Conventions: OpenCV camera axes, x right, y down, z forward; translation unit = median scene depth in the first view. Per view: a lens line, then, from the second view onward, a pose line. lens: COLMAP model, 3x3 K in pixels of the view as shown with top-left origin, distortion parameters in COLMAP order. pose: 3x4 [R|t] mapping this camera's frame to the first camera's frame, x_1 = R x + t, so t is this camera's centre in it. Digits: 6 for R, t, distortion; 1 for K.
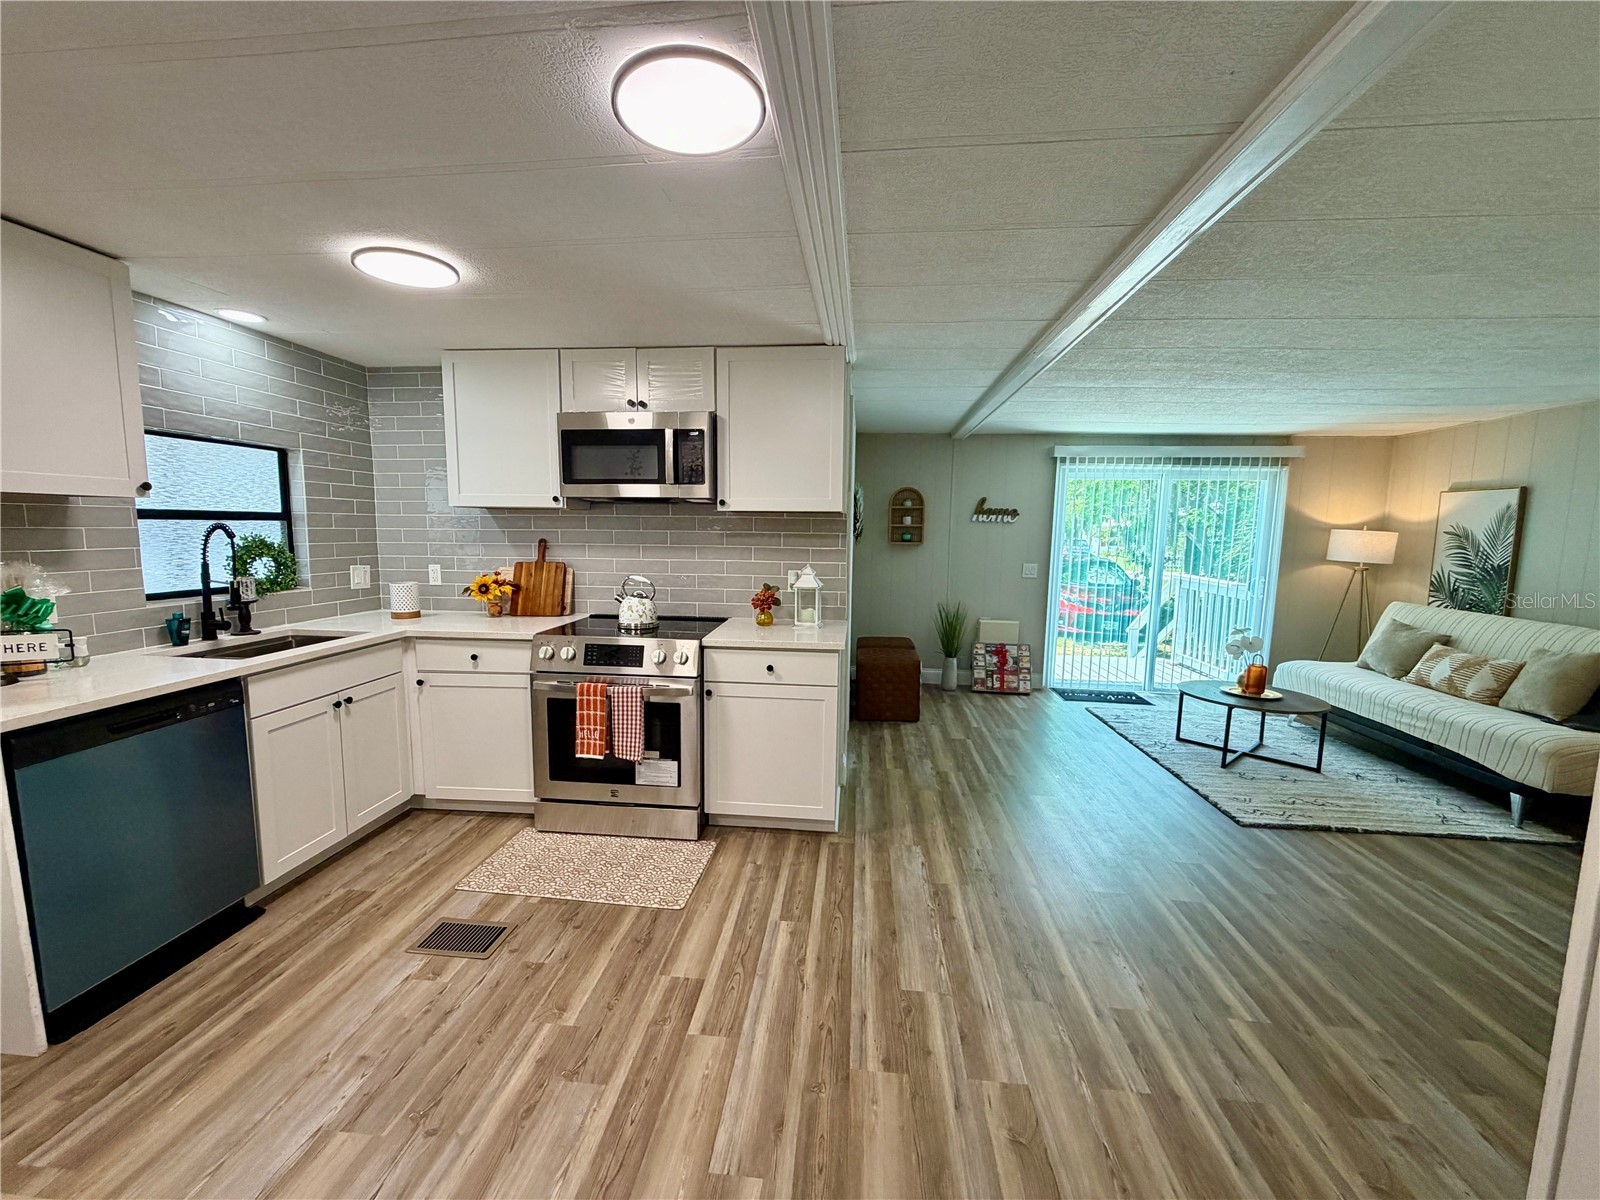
lens RADIAL K [[639.3, 0, 793.5], [0, 639.3, 601.3], [0, 0, 1]] dist [-0.000637, 0.001143]
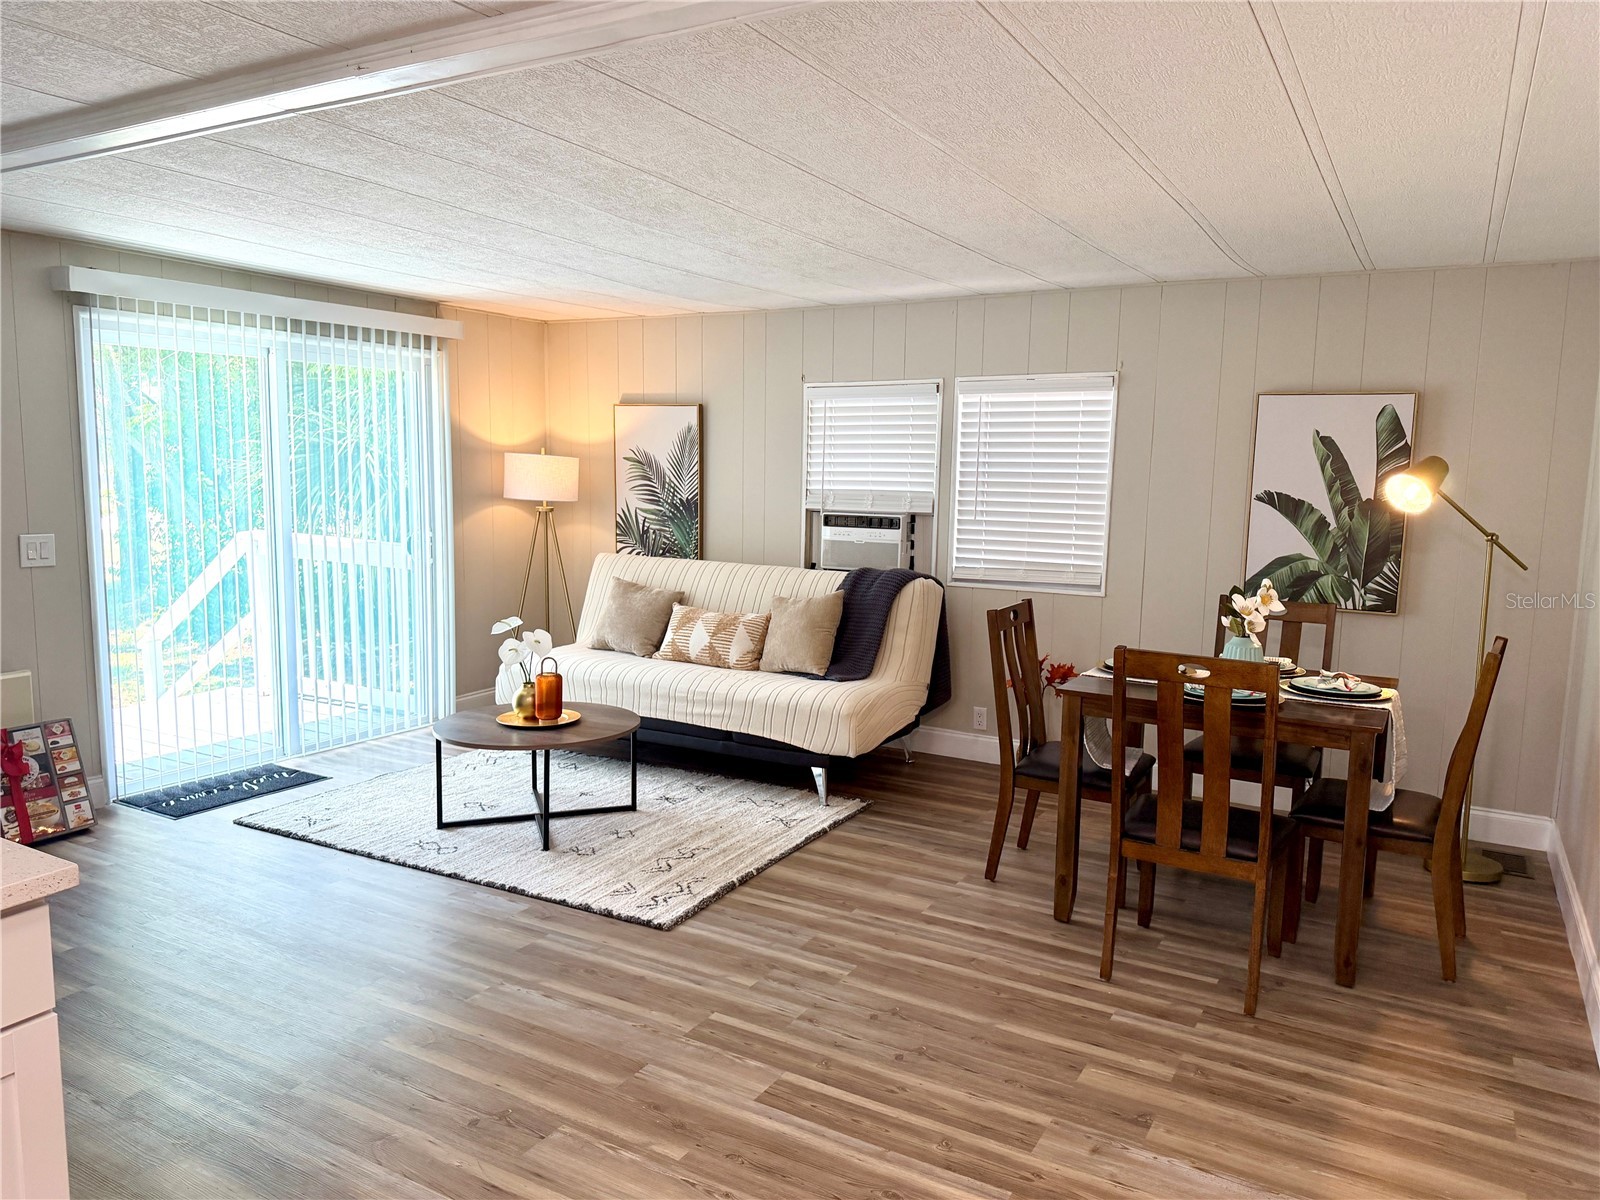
lens RADIAL K [[1120.2, 0, 798.0], [0, 1120.2, 604.9], [0, 0, 1]] dist [0.141743, -0.228438]
pose [[0.401412, -0.127319, 0.907005, -0.232680], [0.094385, 0.990769, 0.097305, -0.068677], [-0.911021, 0.046548, 0.409723, 0.401722]]
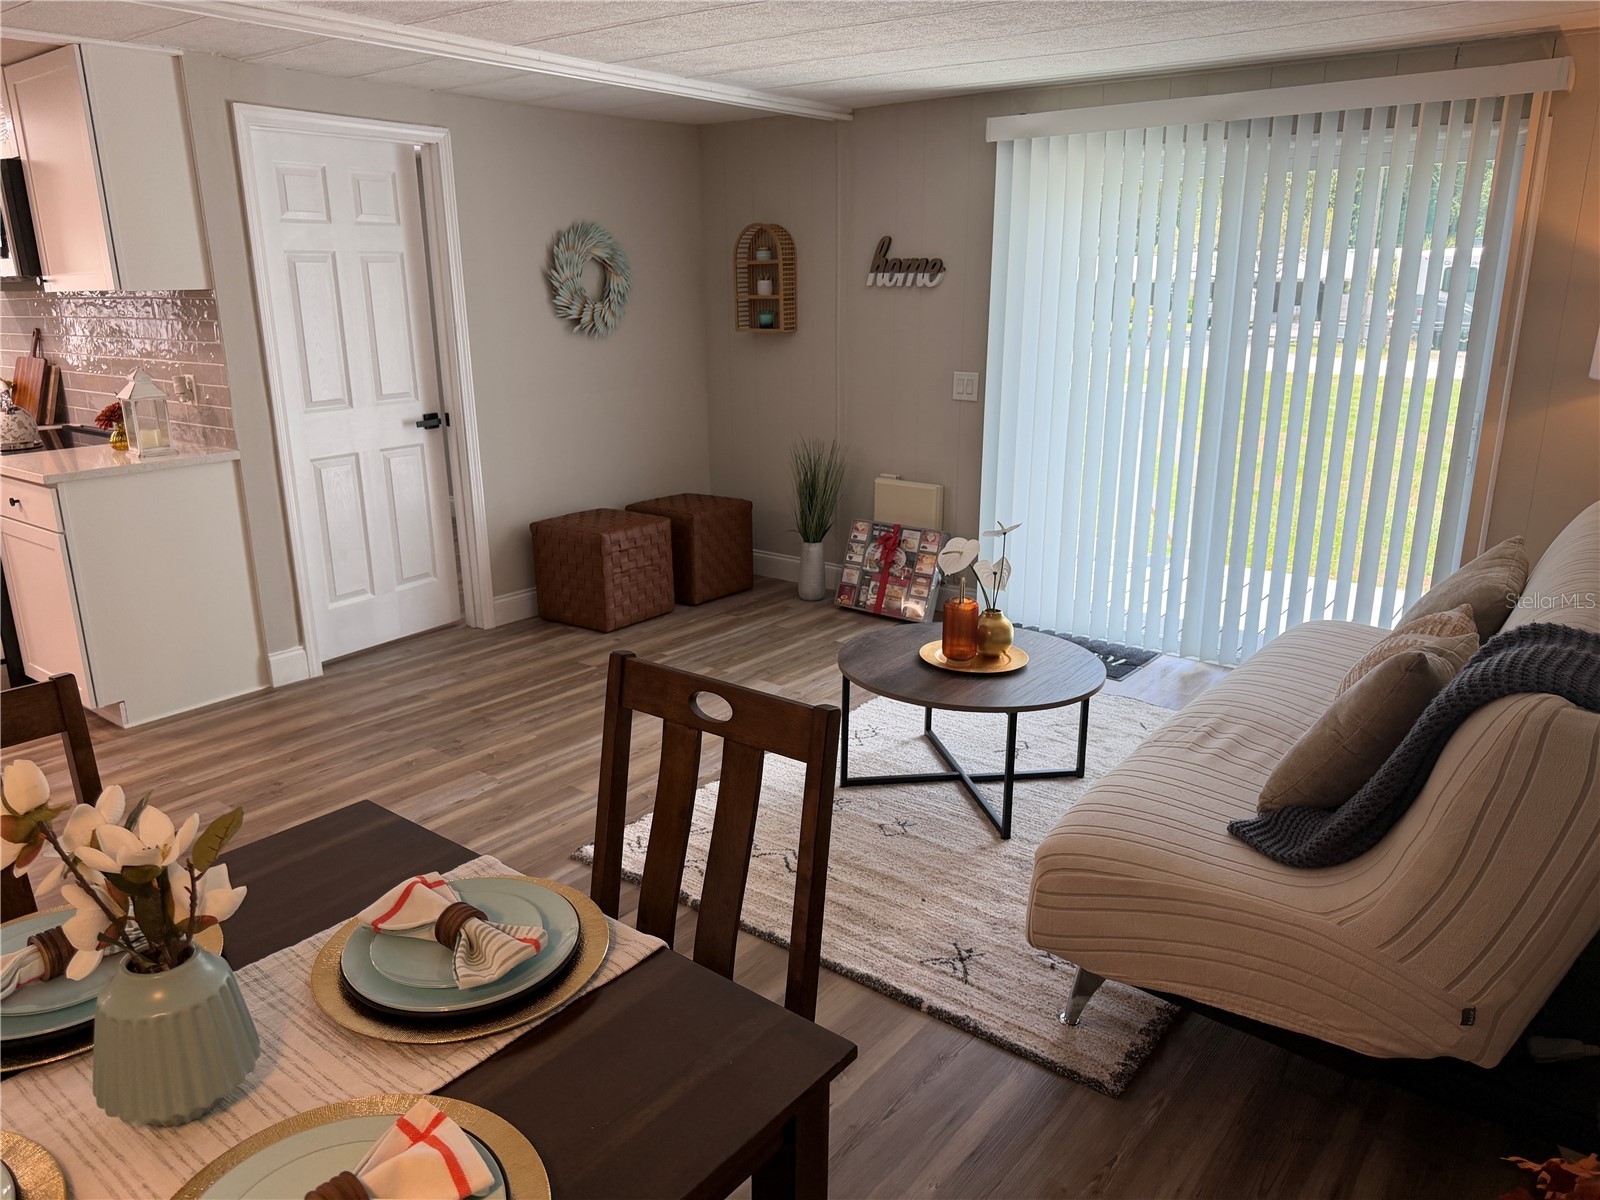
lens RADIAL K [[1120.2, 0, 798.0], [0, 1120.2, 604.9], [0, 0, 1]] dist [0.141743, -0.228438]
pose [[0.845472, 0.125059, -0.519170, 1.361030], [-0.042329, 0.984827, 0.168295, -0.040609], [0.532339, -0.120313, 0.837938, 0.299546]]
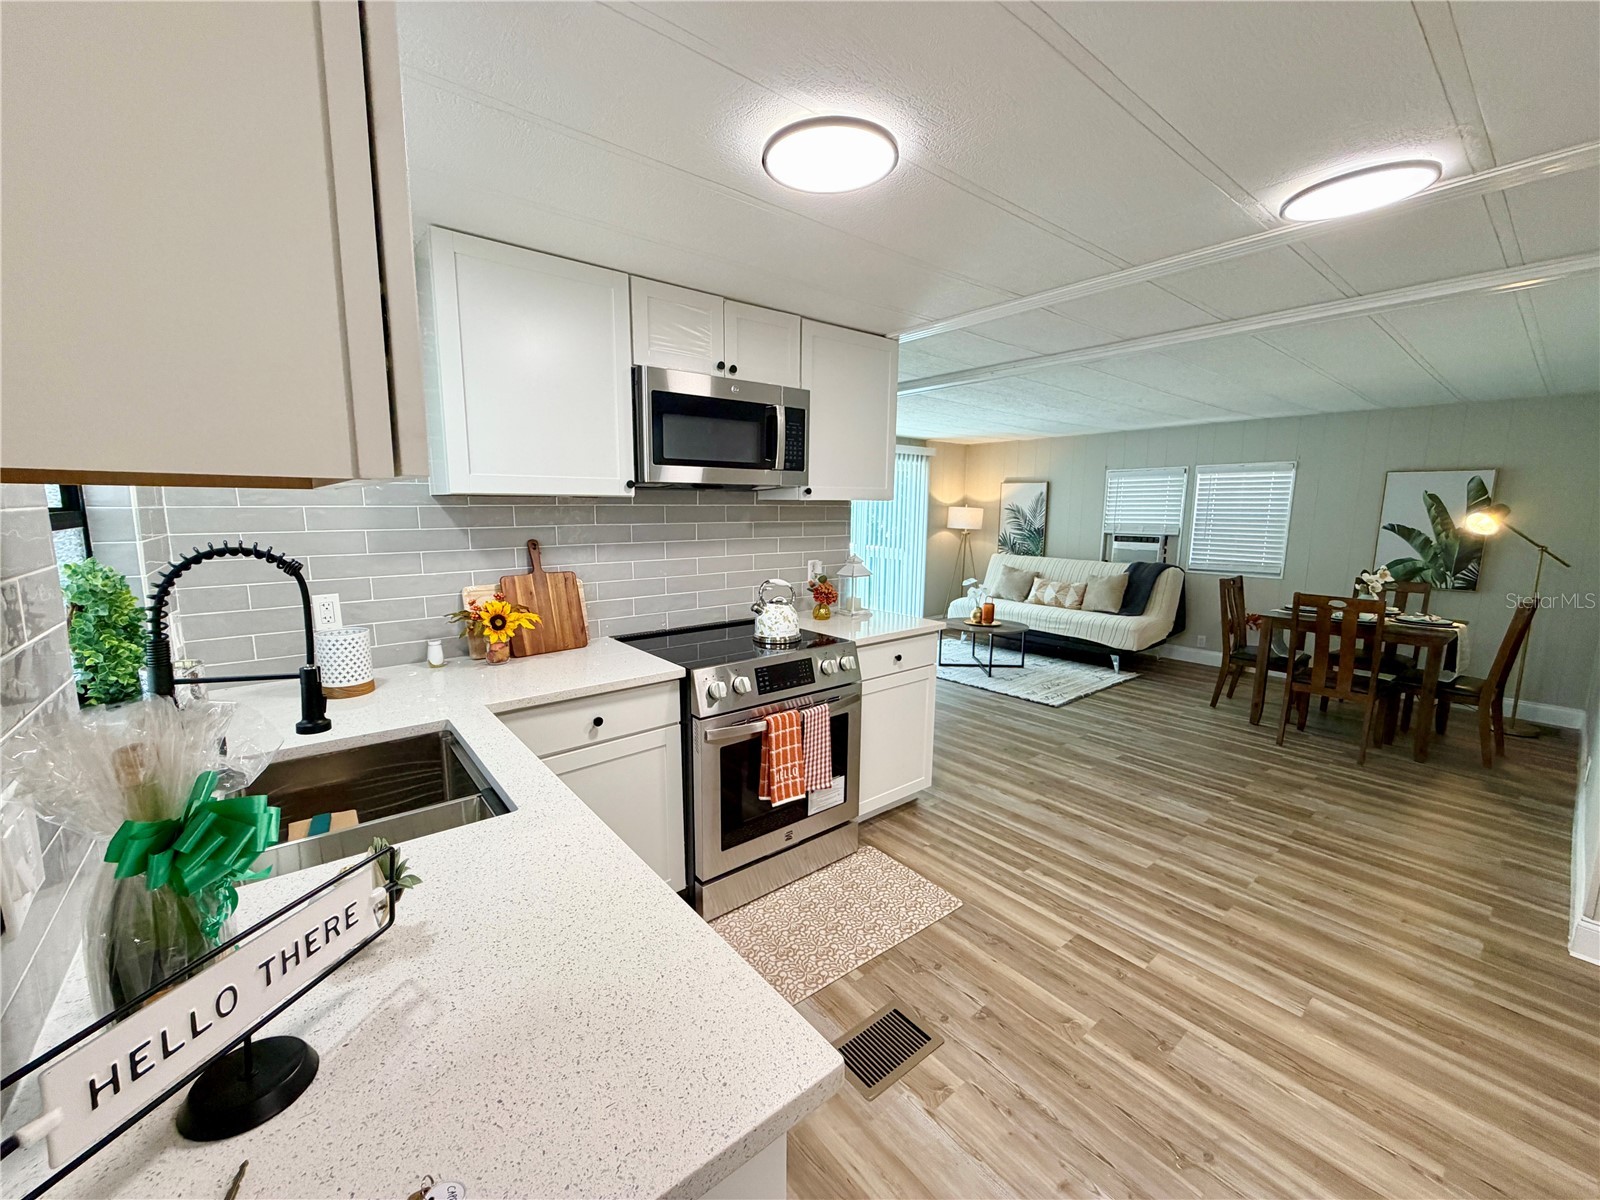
lens RADIAL K [[639.3, 0, 793.5], [0, 639.3, 601.3], [0, 0, 1]] dist [-0.000637, 0.001143]
pose [[0.707726, -0.114566, 0.697136, -0.767727], [0.085167, 0.993403, 0.076793, -0.068866], [-0.701335, 0.005024, 0.712814, 0.356645]]
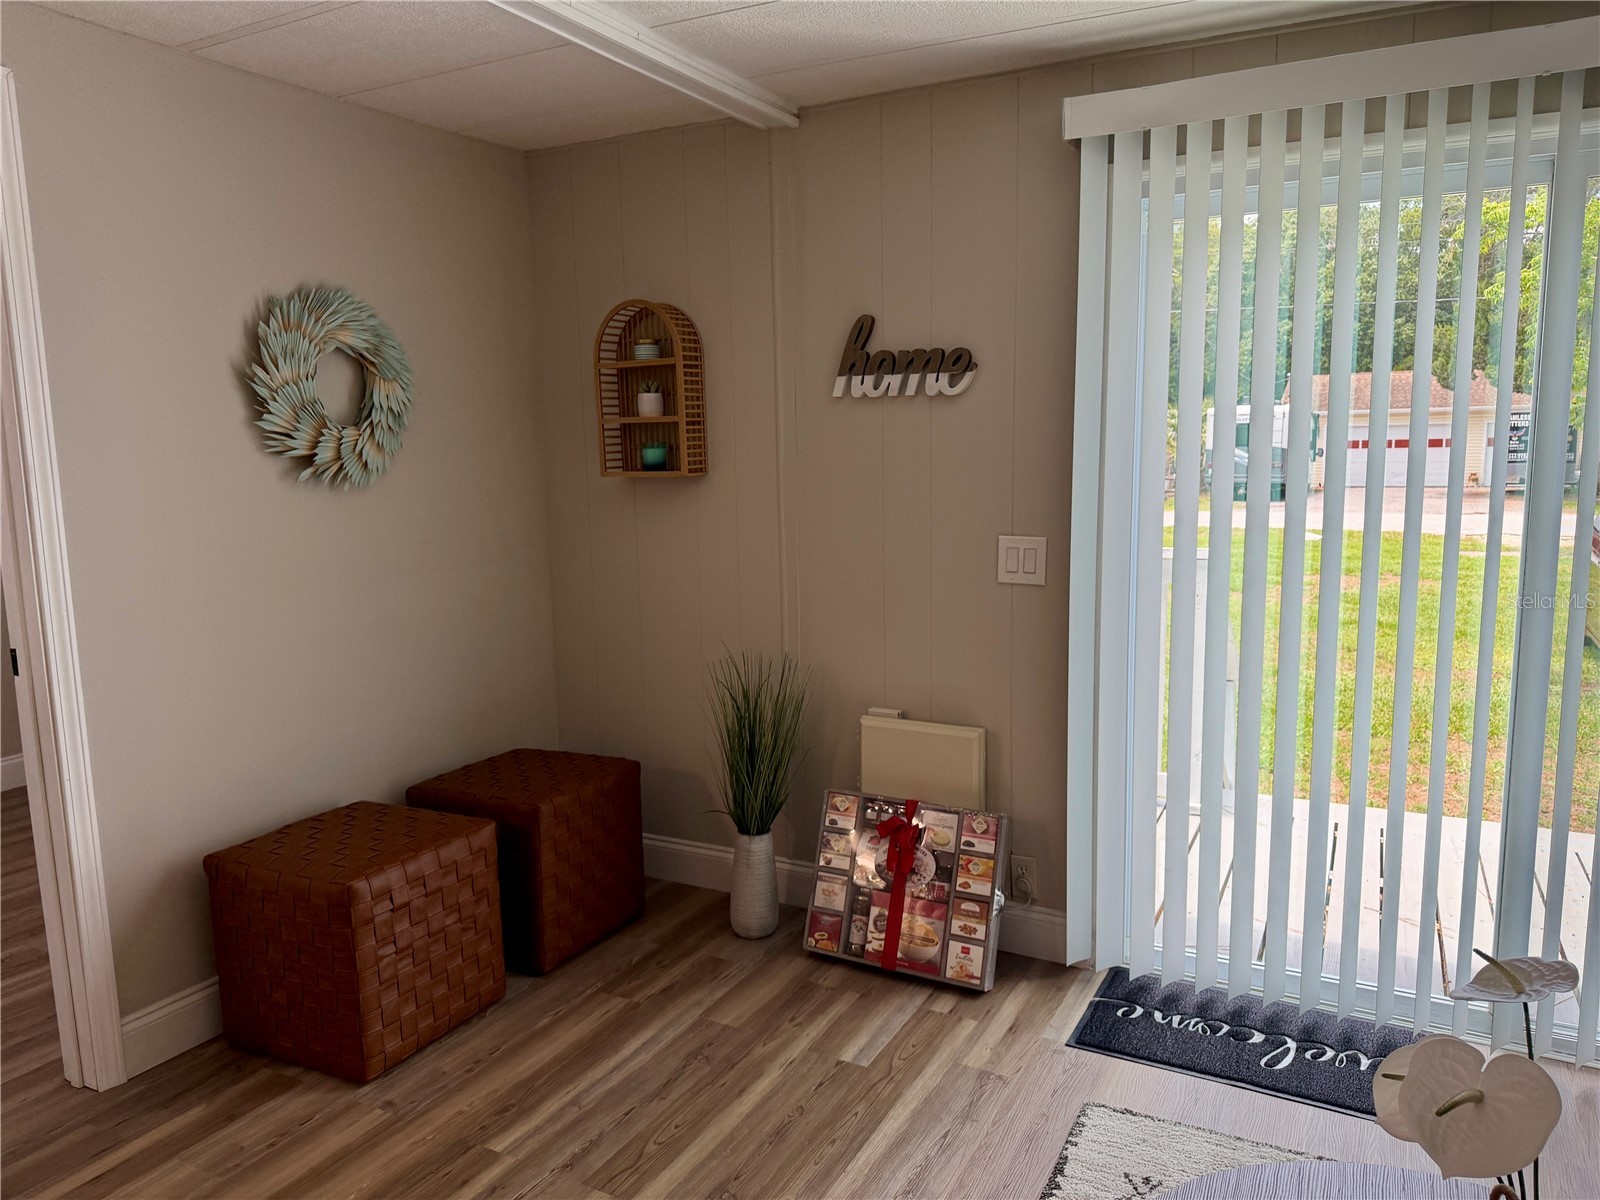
lens RADIAL K [[1120.2, 0, 798.0], [0, 1120.2, 604.9], [0, 0, 1]] dist [0.141743, -0.228438]
pose [[0.926697, 0.022217, -0.375153, 0.859355], [-0.012748, 0.999535, 0.027704, -0.073813], [0.375594, -0.020891, 0.926549, 0.891440]]
